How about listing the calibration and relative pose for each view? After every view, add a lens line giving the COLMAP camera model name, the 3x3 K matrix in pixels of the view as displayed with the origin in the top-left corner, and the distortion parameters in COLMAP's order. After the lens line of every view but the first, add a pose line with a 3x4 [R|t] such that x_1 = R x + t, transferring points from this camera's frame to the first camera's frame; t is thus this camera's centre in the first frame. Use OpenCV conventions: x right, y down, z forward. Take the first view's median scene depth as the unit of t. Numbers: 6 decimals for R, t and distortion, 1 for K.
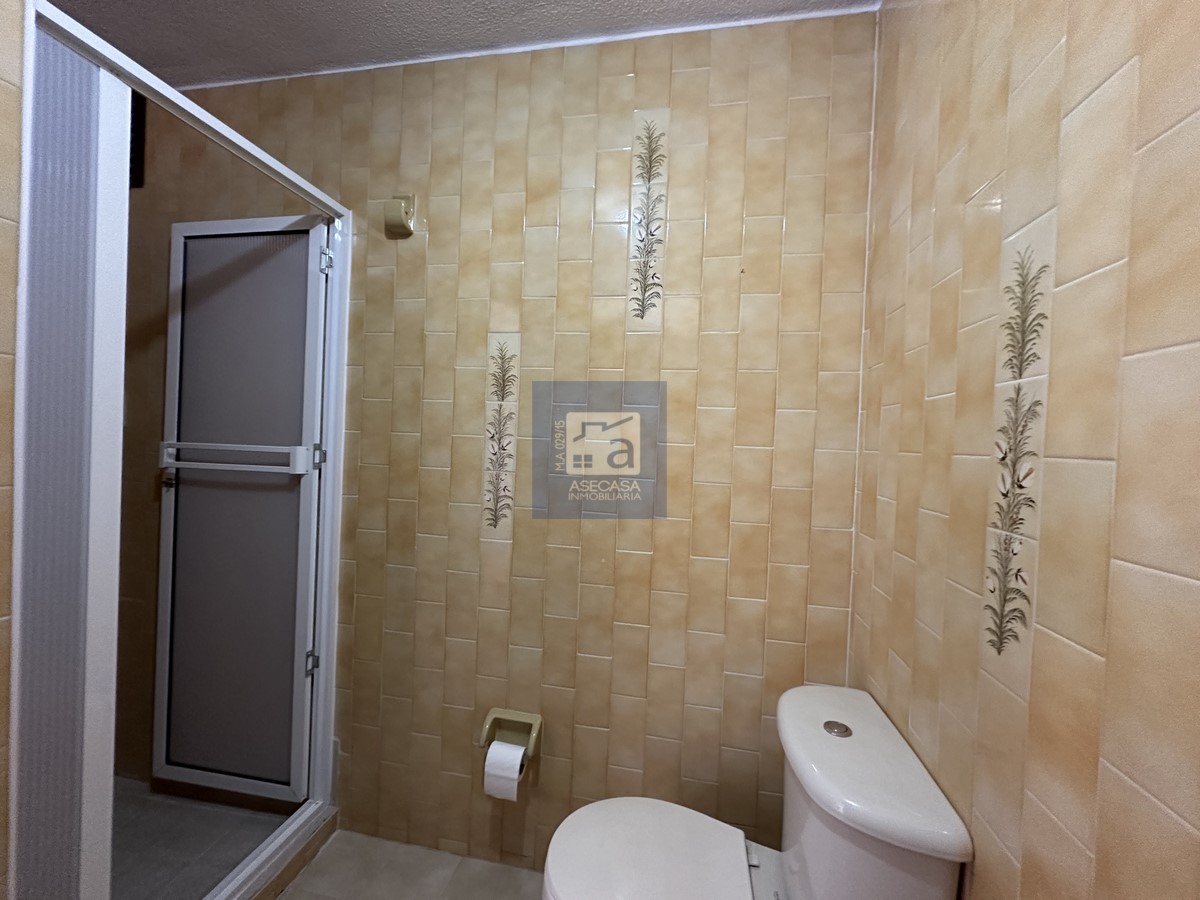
lens RADIAL K [[476.4, 0, 598.0], [0, 476.4, 449.2], [0, 0, 1]] dist [-0.002795, 0.000892]
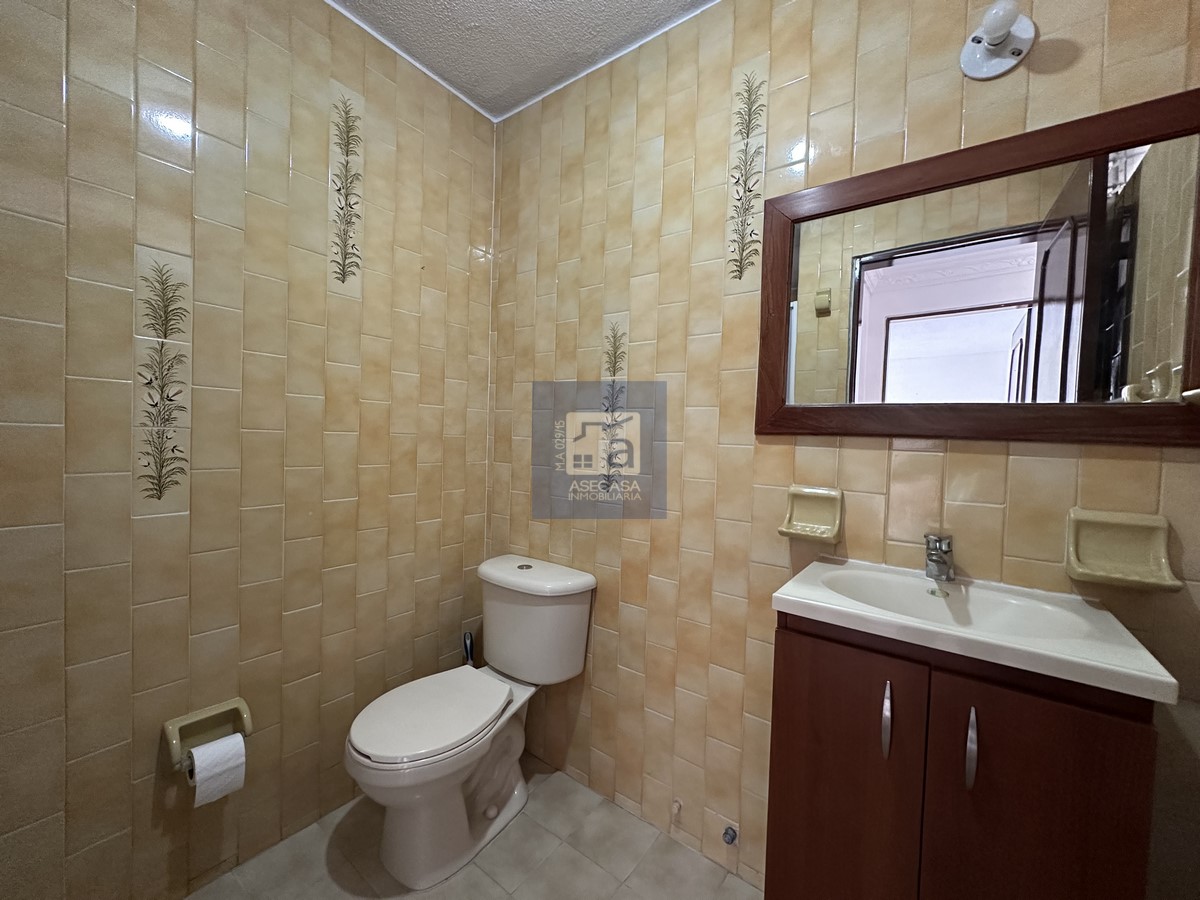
lens RADIAL K [[476.4, 0, 599.1], [0, 476.4, 450.8], [0, 0, 1]] dist [-0.002795, 0.000892]
pose [[0.432938, -0.052556, 0.899890, -0.653900], [0.000564, 0.998315, 0.058032, 0.042568], [-0.901424, -0.024617, 0.432238, 0.005631]]
